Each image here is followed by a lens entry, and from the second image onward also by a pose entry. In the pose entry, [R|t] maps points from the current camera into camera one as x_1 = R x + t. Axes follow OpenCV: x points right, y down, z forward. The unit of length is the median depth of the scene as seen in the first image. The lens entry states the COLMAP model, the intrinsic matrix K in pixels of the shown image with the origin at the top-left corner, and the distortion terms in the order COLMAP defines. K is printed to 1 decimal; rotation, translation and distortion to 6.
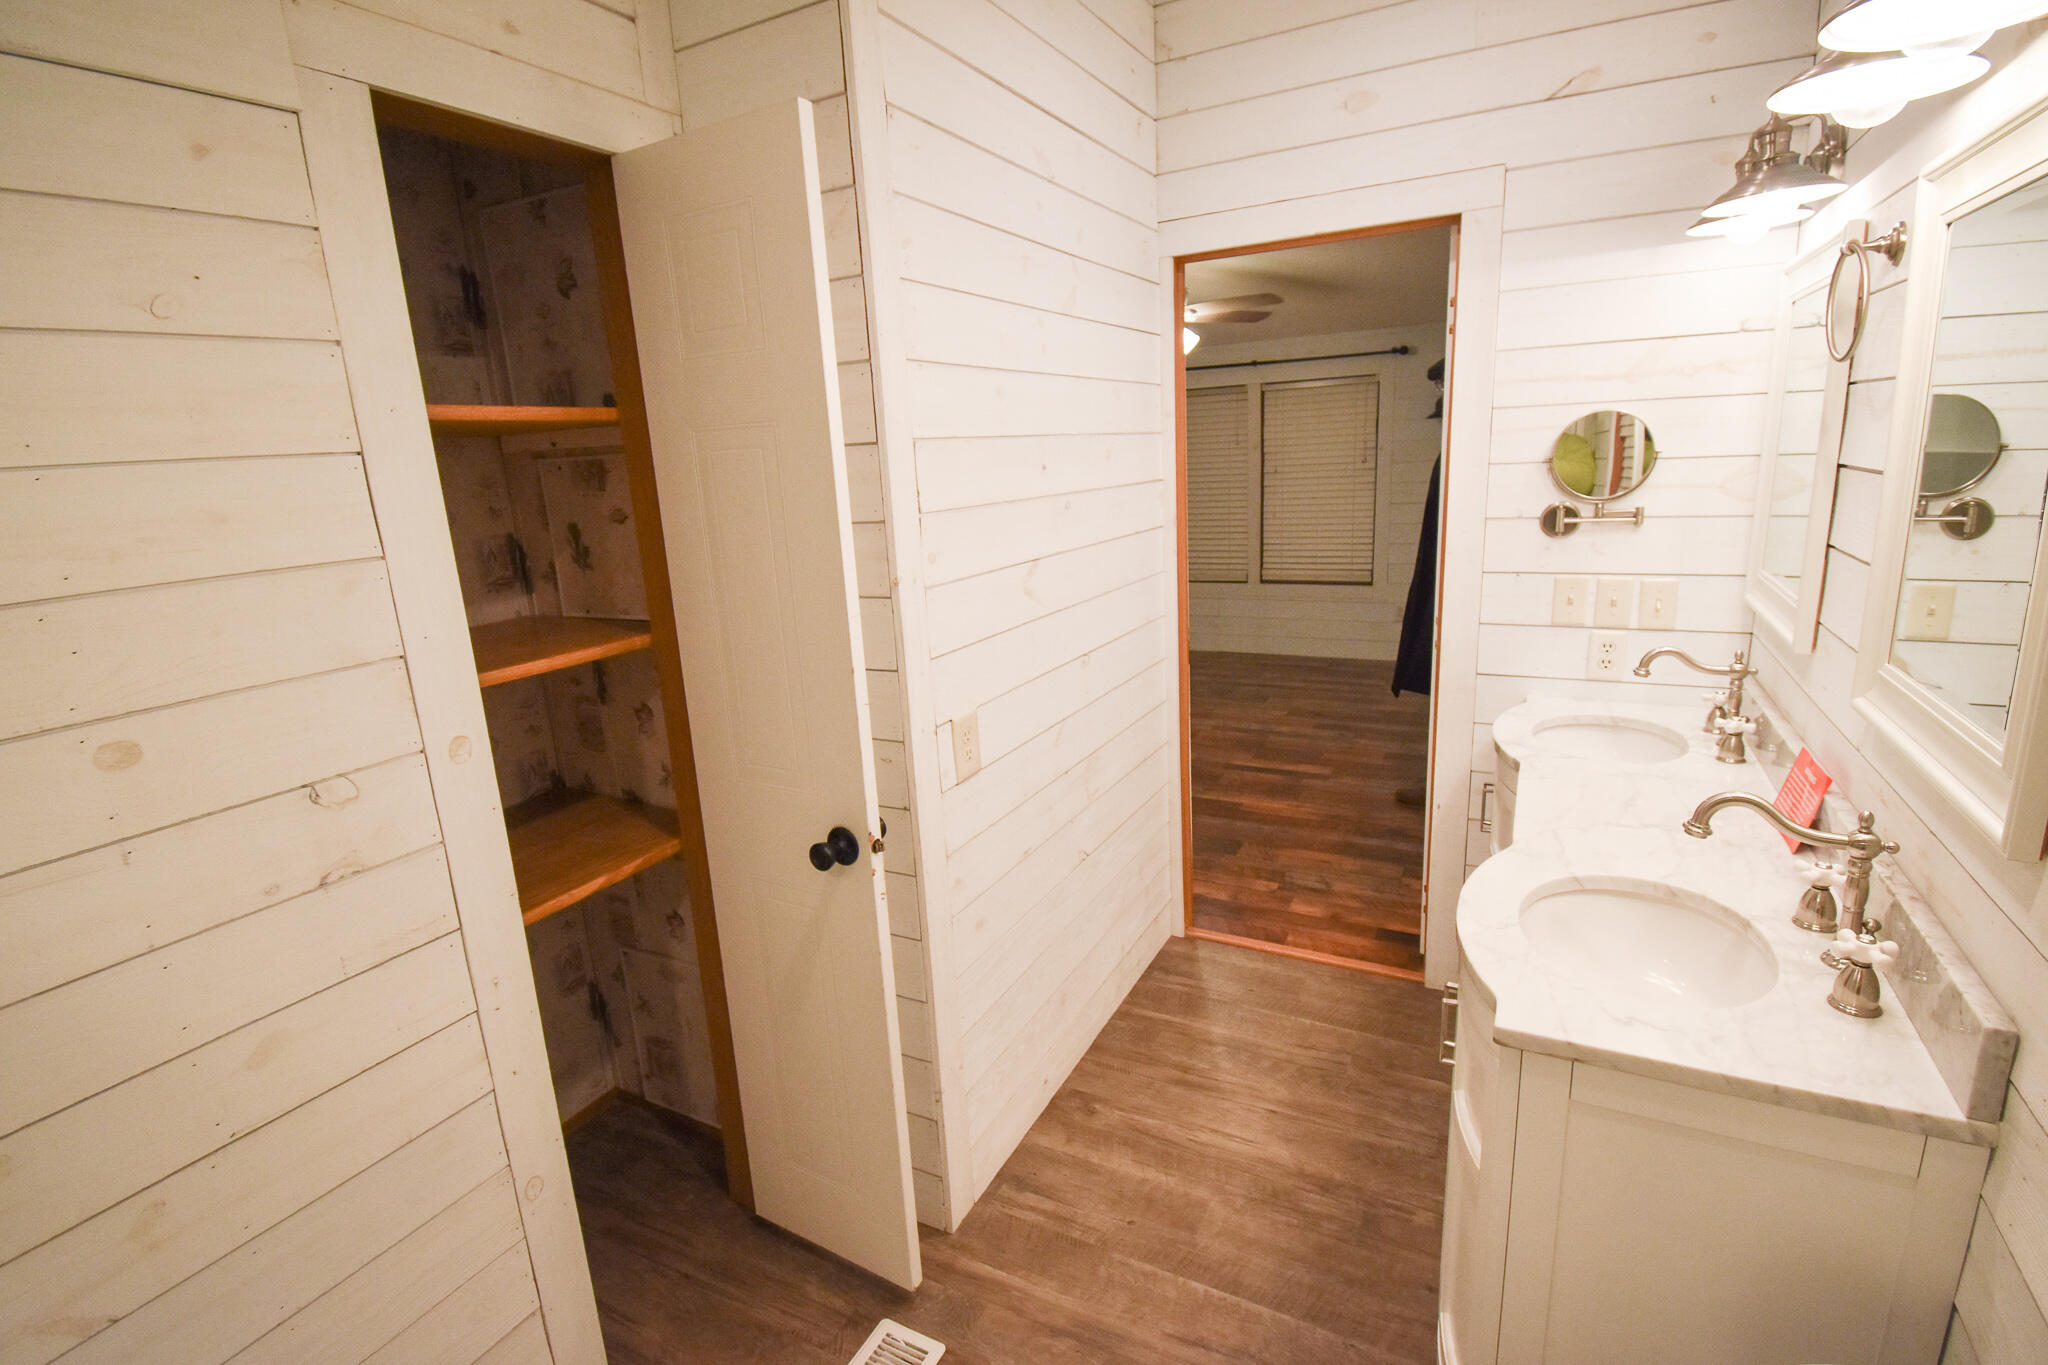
lens RADIAL K [[908.1, 0, 1036.7], [0, 908.1, 674.1], [0, 0, 1]] dist [0.010667, -0.000542]
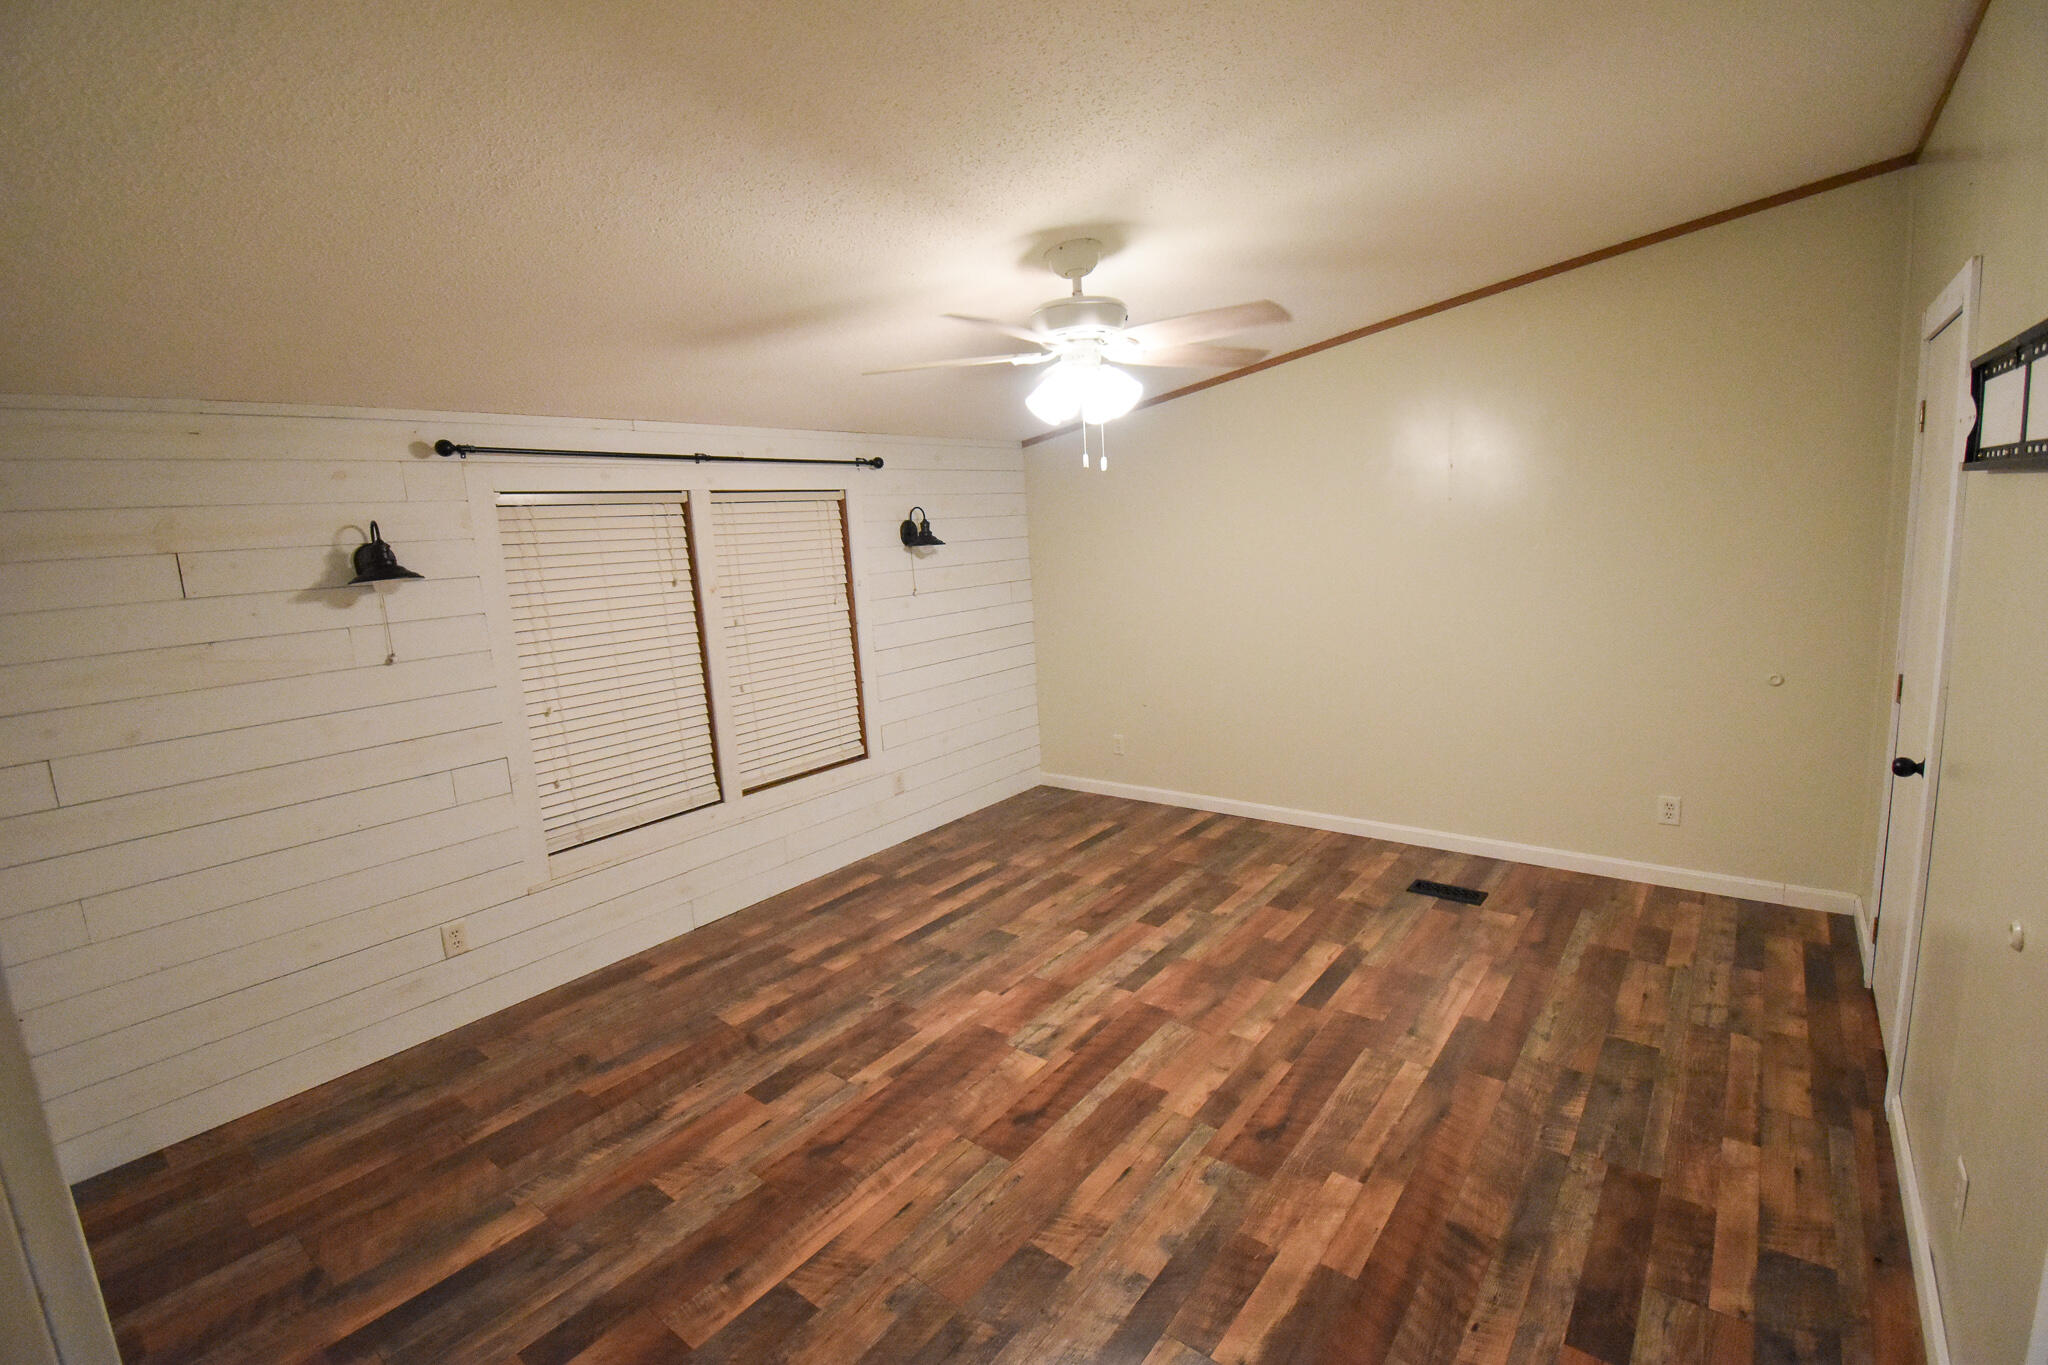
lens RADIAL K [[908.1, 0, 1036.7], [0, 908.1, 674.1], [0, 0, 1]] dist [0.010667, -0.000542]
pose [[0.195901, -0.117472, 0.973562, -0.443752], [0.280947, 0.957905, 0.059050, -0.221906], [-0.939517, 0.261952, 0.220658, 0.887045]]
